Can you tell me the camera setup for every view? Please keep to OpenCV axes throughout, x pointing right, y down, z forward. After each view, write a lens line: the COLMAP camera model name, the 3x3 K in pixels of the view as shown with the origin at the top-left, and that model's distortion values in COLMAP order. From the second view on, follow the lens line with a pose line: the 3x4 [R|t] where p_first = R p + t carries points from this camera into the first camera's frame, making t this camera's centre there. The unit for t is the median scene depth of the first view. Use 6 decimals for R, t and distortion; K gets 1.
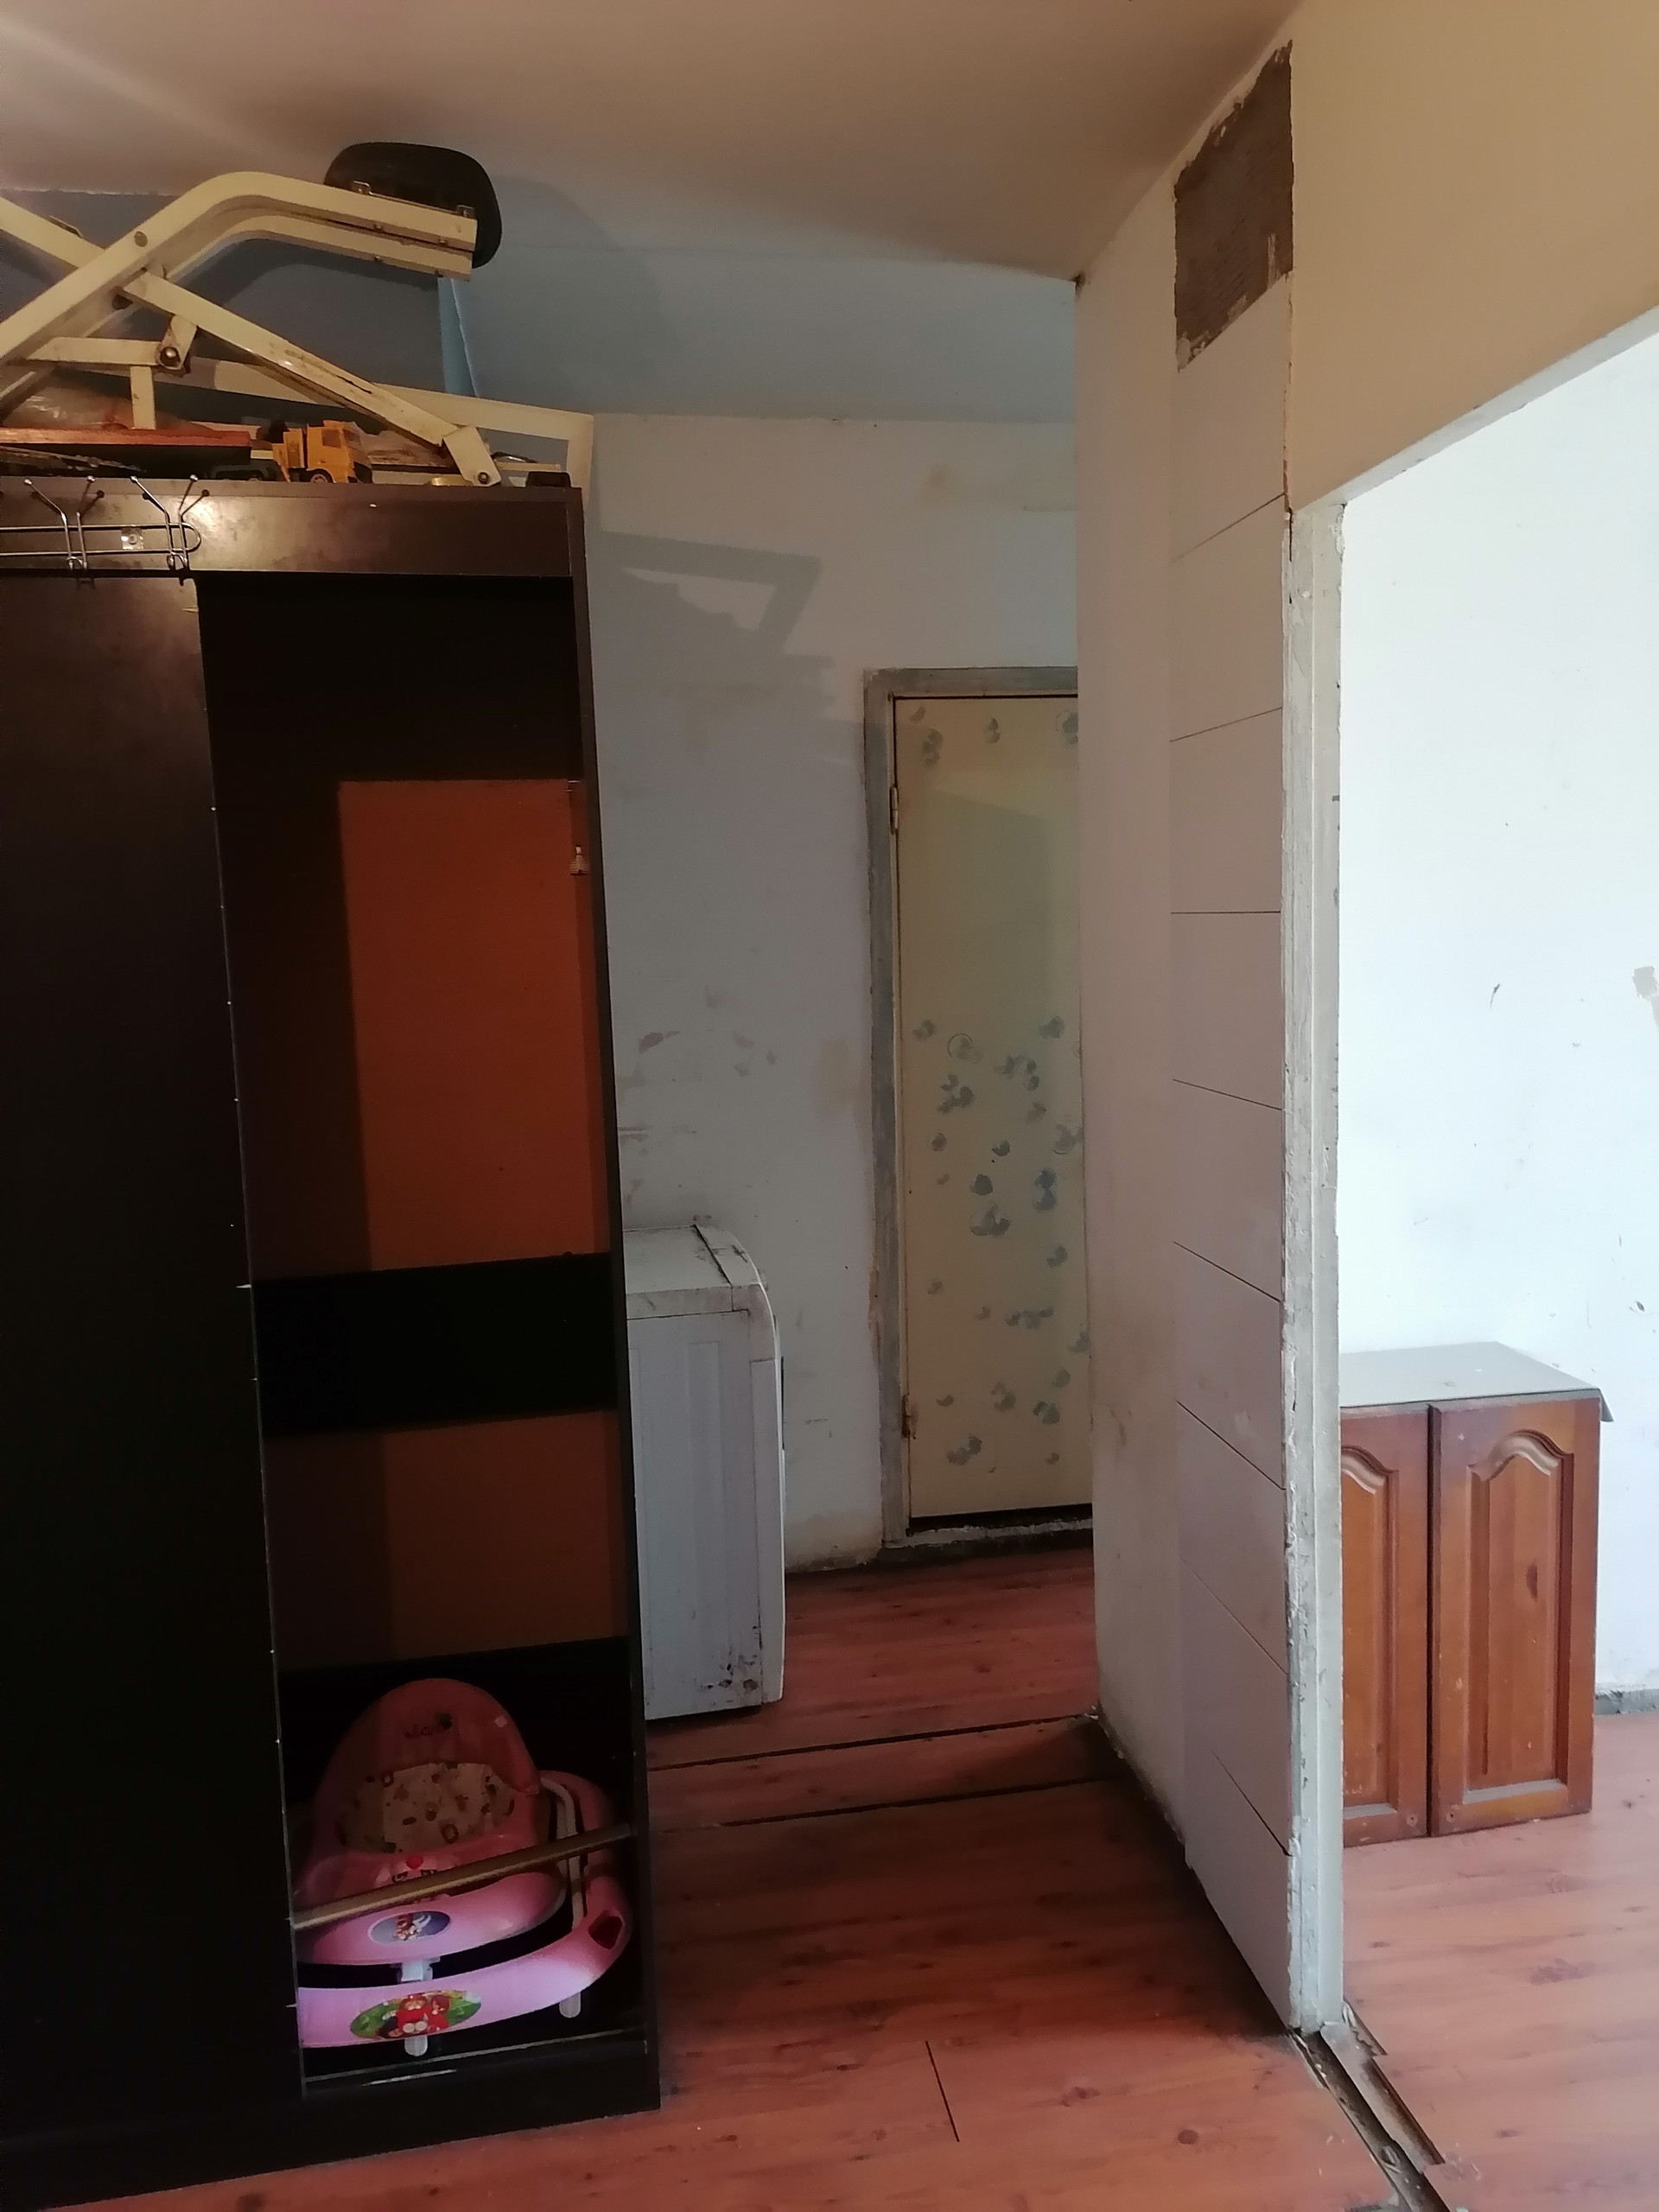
lens RADIAL K [[1662.3, 0, 806.2], [0, 1662.3, 1110.3], [0, 0, 1]] dist [0.103953, -0.128387]
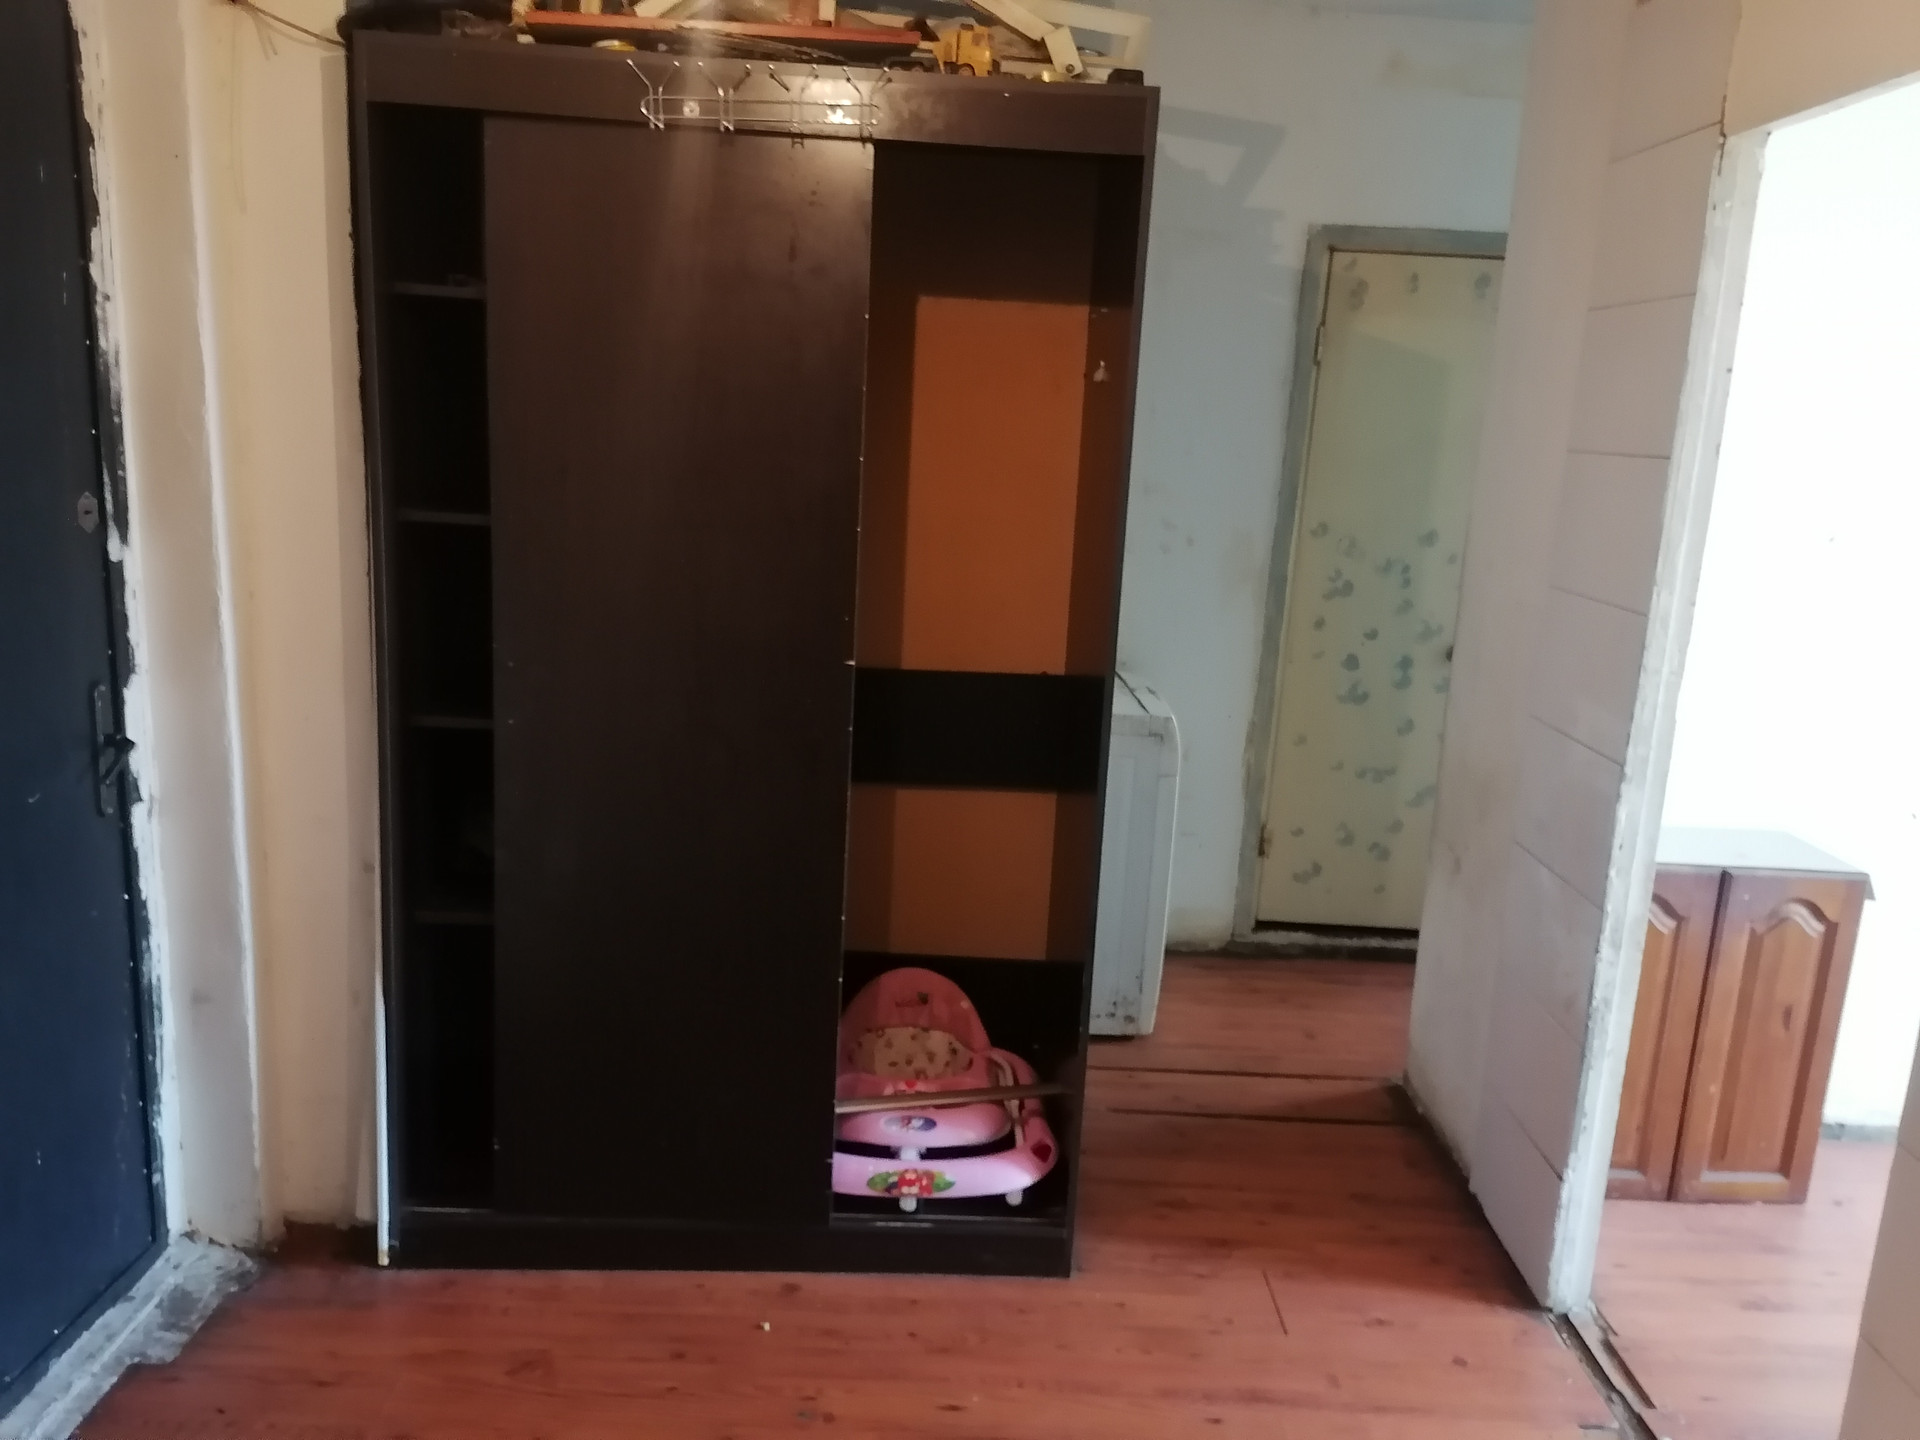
lens RADIAL K [[1442.8, 0, 941.1], [0, 1442.8, 710.5], [0, 0, 1]] dist [0.103953, -0.128387]
pose [[0.985374, 0.113830, -0.126810, -0.052822], [-0.102555, 0.990449, 0.092164, 0.013050], [0.136089, -0.077811, 0.987636, -0.100076]]
